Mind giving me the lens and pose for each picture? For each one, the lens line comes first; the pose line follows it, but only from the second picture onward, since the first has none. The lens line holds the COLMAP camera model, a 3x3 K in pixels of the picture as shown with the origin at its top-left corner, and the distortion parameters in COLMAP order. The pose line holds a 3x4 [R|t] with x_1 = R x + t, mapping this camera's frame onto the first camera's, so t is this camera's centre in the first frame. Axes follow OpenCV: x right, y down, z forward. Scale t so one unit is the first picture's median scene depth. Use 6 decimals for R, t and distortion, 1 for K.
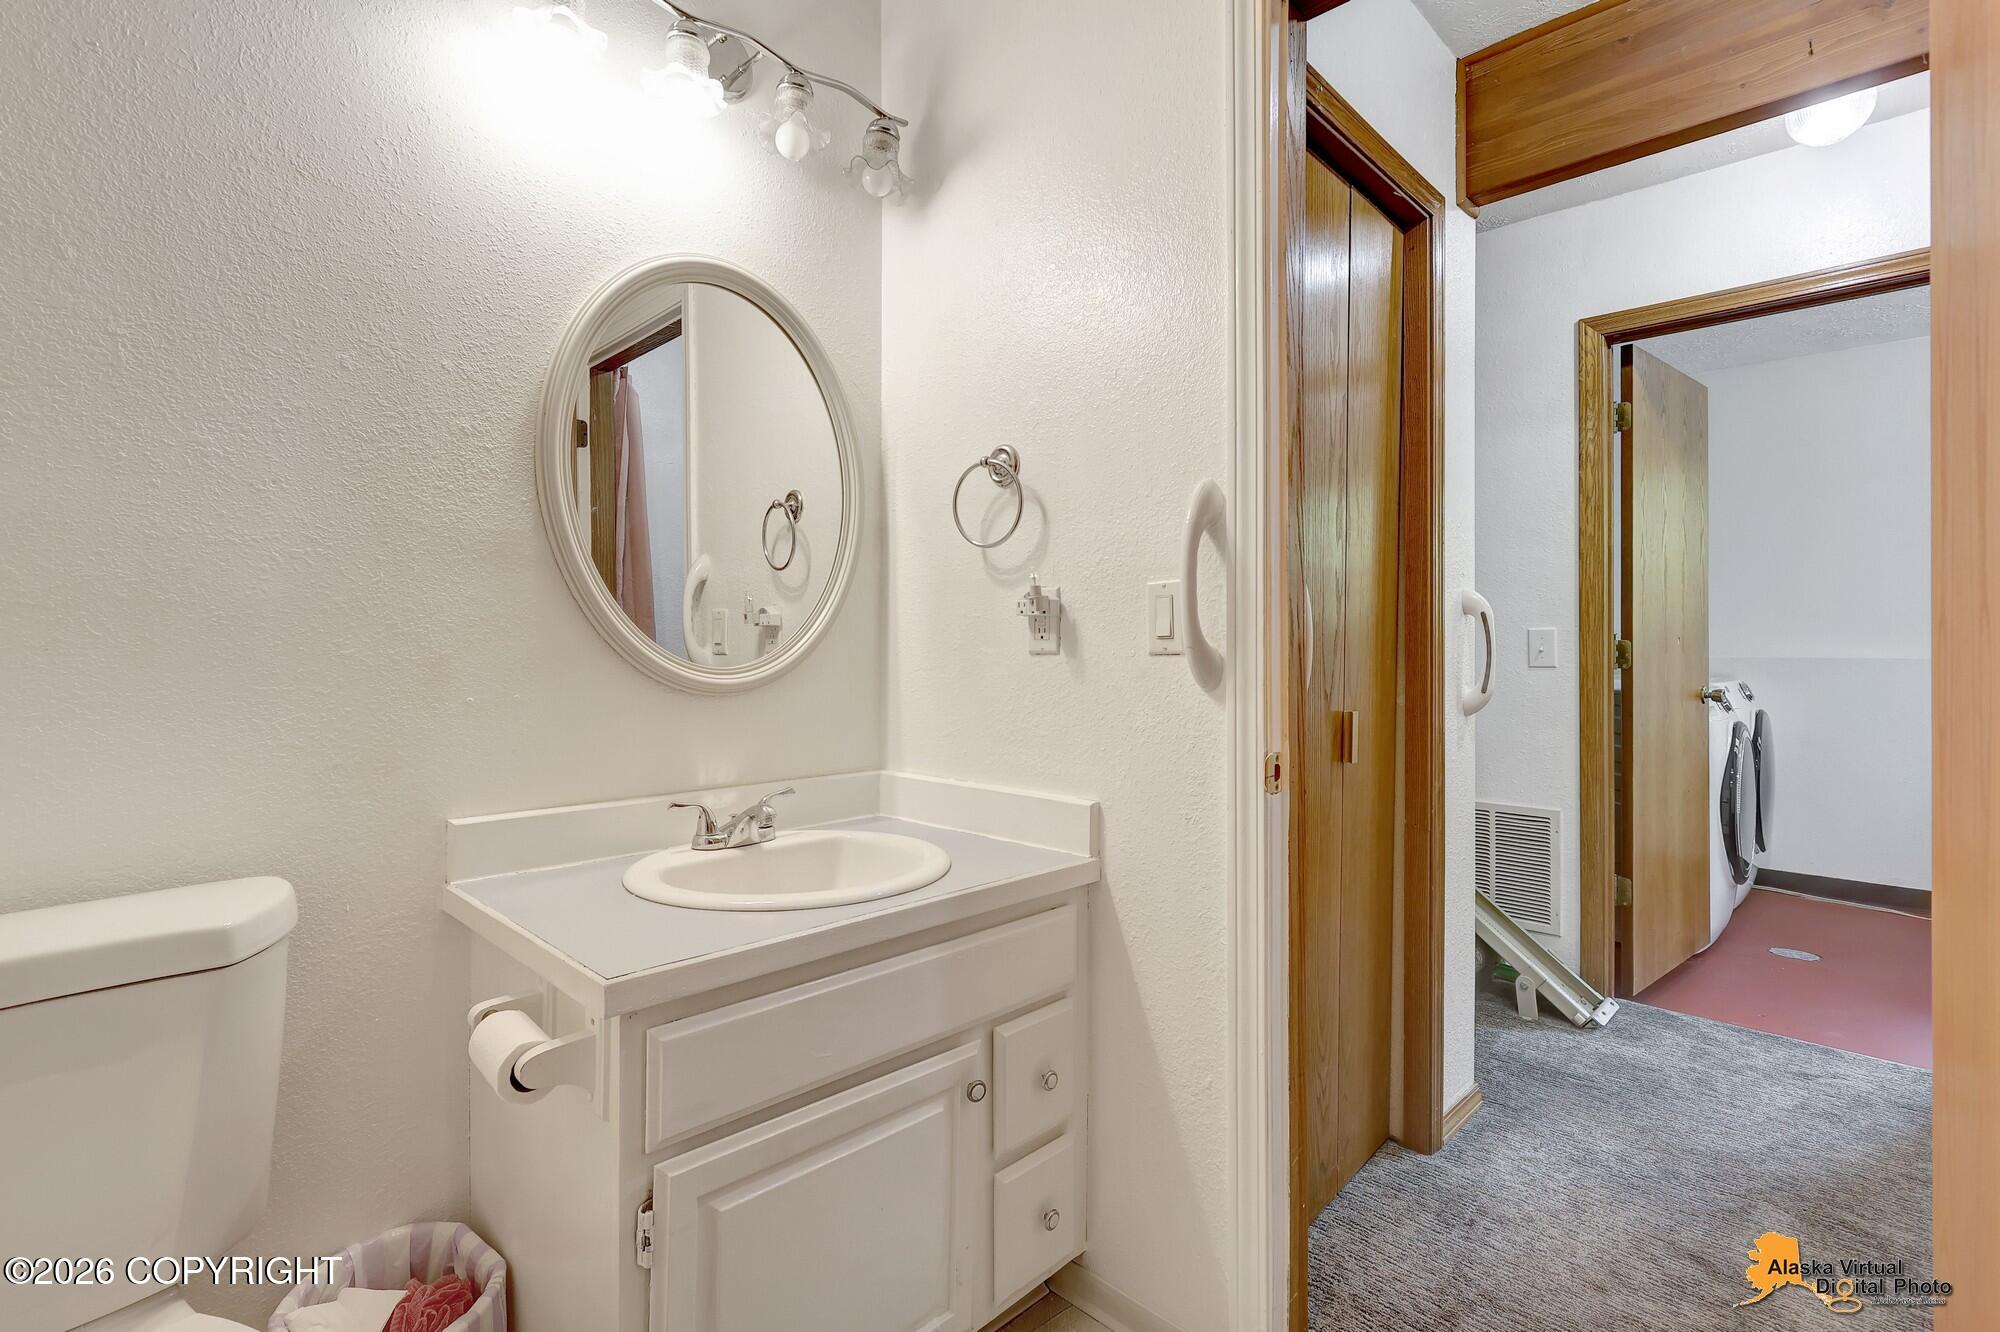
lens RADIAL K [[934.7, 0, 996.4], [0, 934.7, 651.3], [0, 0, 1]] dist [0.001993, -0.000034]
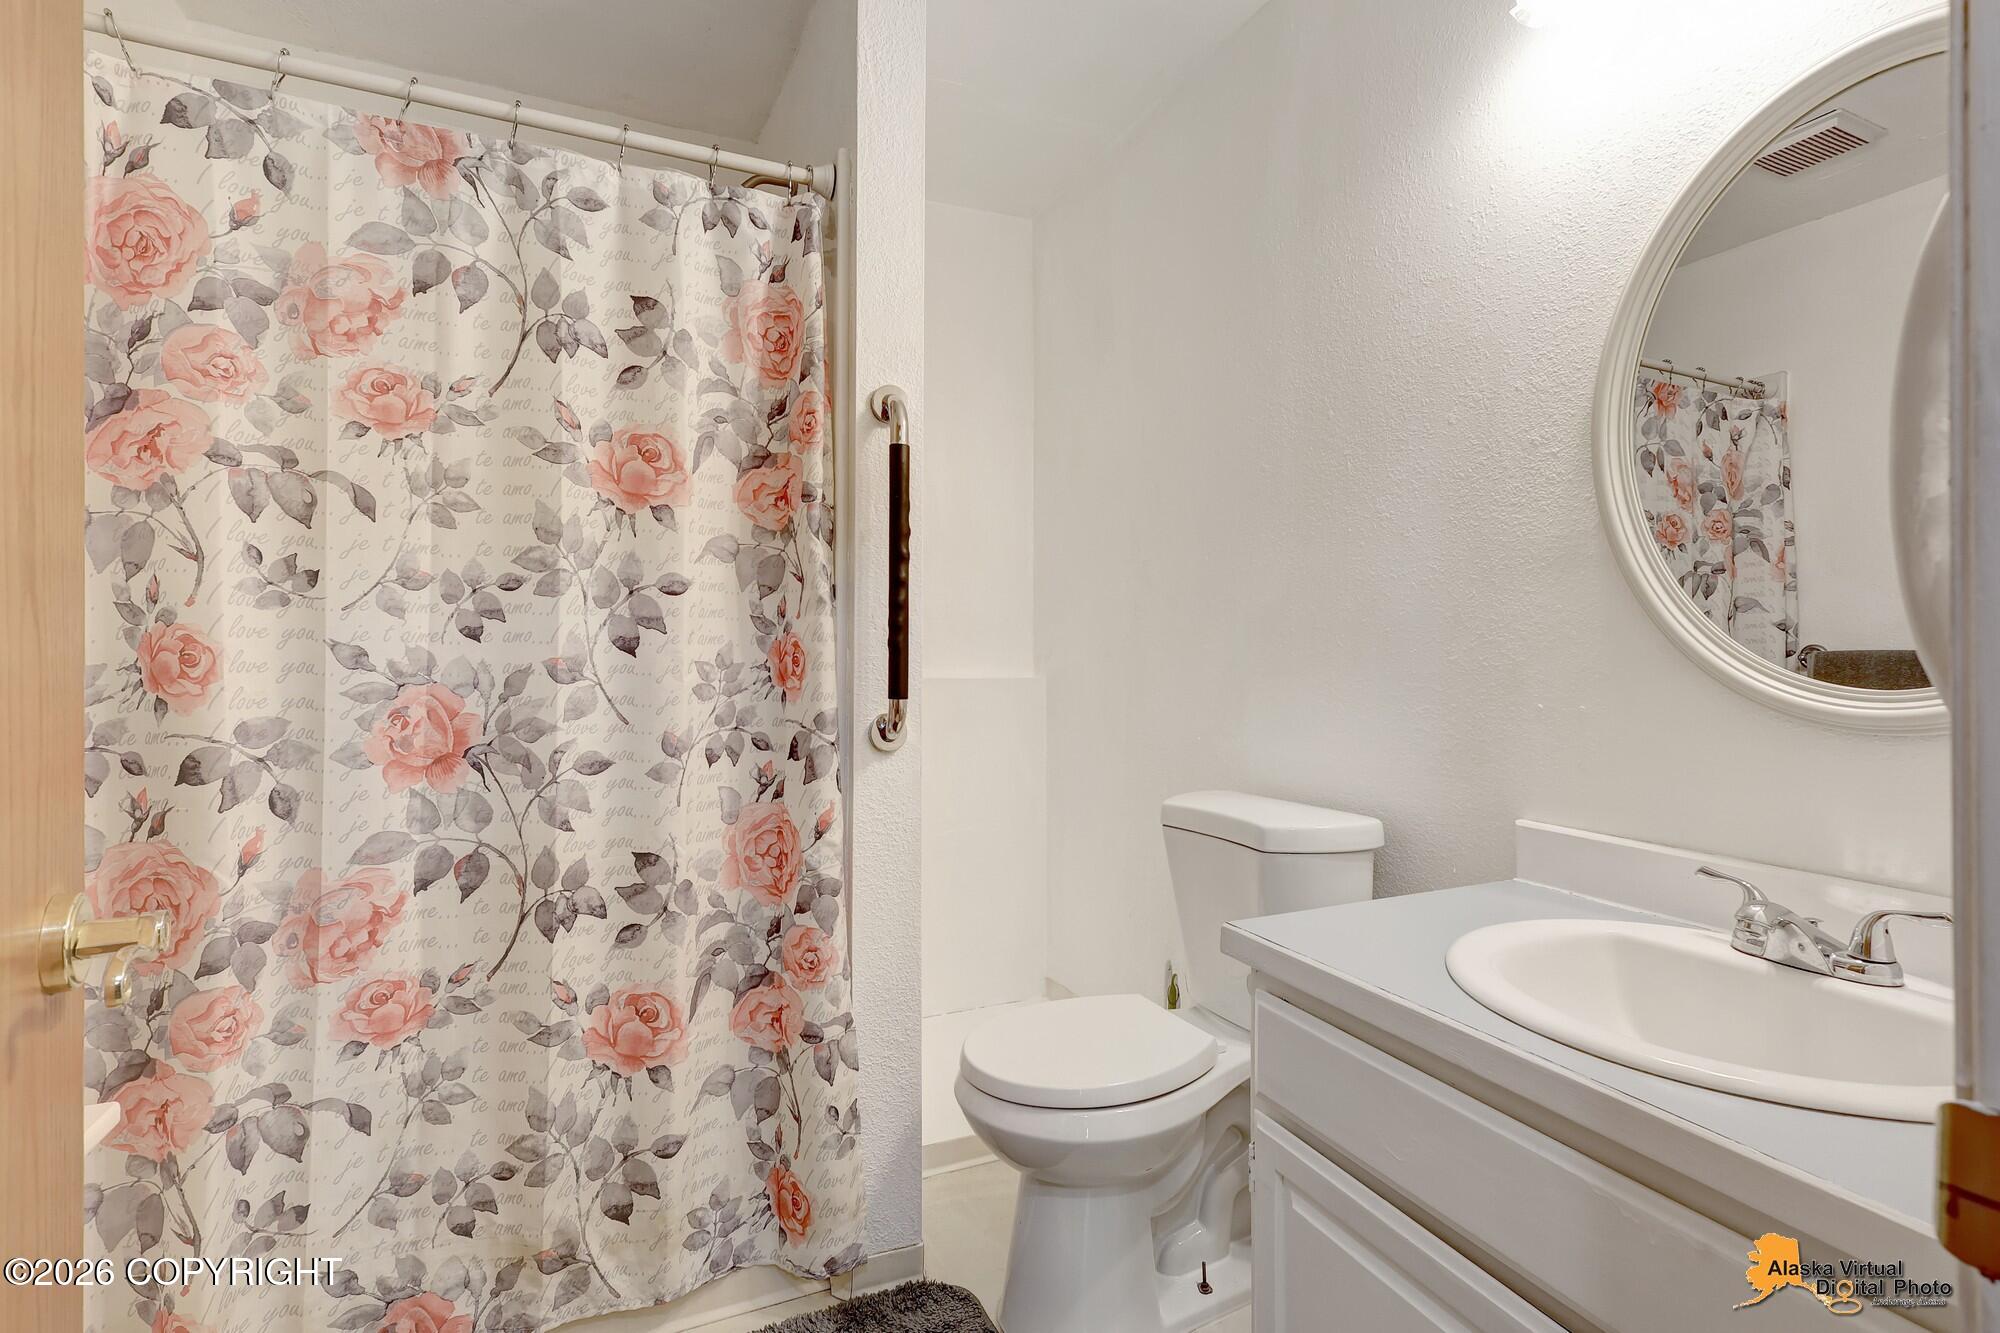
lens RADIAL K [[934.7, 0, 997.2], [0, 934.7, 658.2], [0, 0, 1]] dist [0.001993, -0.000034]
pose [[-0.356396, 0.003563, -0.934328, 0.645644], [-0.010501, 0.999914, 0.007818, -0.002850], [0.934276, 0.012598, -0.356328, 0.887975]]
